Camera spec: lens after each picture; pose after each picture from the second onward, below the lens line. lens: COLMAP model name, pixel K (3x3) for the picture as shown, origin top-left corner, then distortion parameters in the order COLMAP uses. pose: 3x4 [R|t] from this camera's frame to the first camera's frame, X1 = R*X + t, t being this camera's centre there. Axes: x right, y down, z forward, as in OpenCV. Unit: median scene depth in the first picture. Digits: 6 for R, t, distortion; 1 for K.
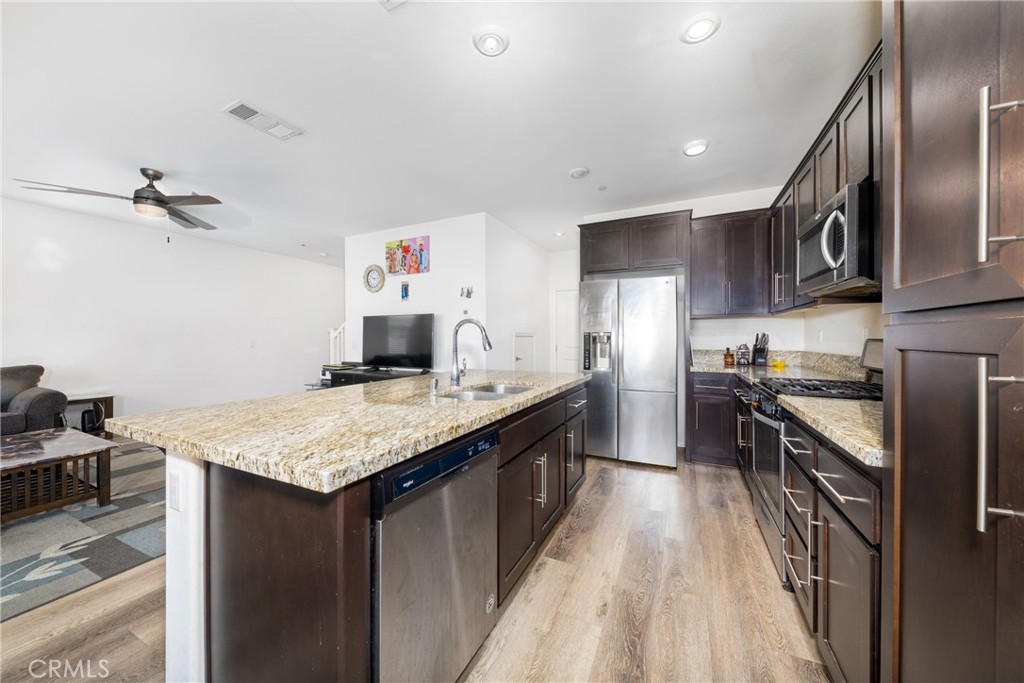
lens RADIAL K [[357.4, 0, 512.4], [0, 357.4, 339.5], [0, 0, 1]] dist [-0.000255, -0.000047]
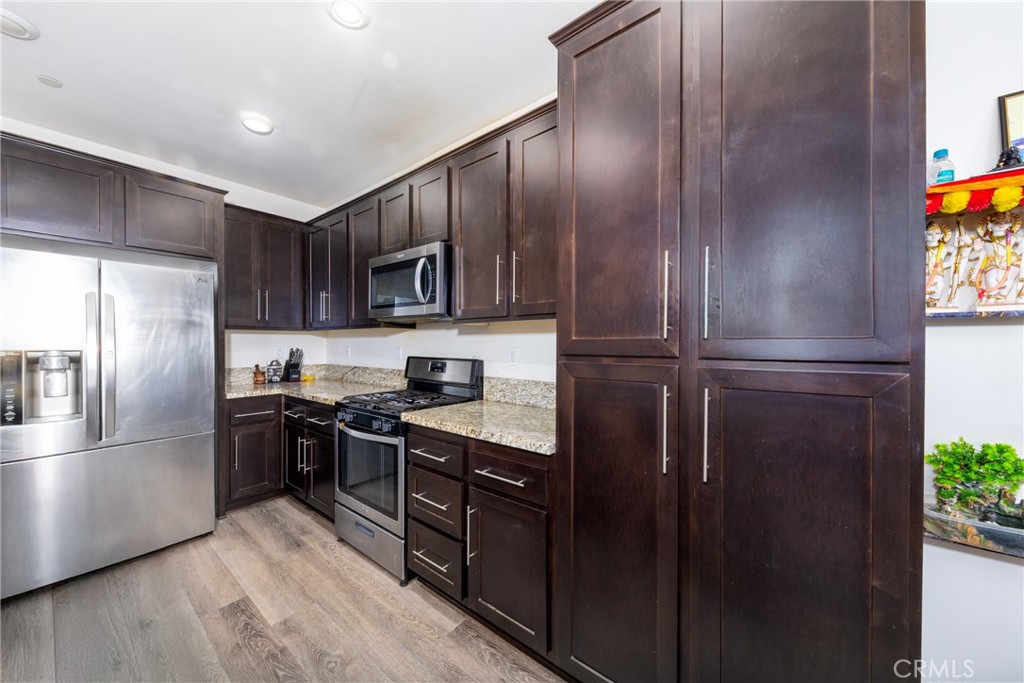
lens RADIAL K [[358.7, 0, 511.6], [0, 358.7, 345.3], [0, 0, 1]] dist [0.000982, 0.000093]
pose [[0.223145, -0.004838, 0.974773, -0.137827], [0.003755, 0.999985, 0.004104, -0.030350], [-0.974778, 0.002744, 0.223159, 0.232935]]
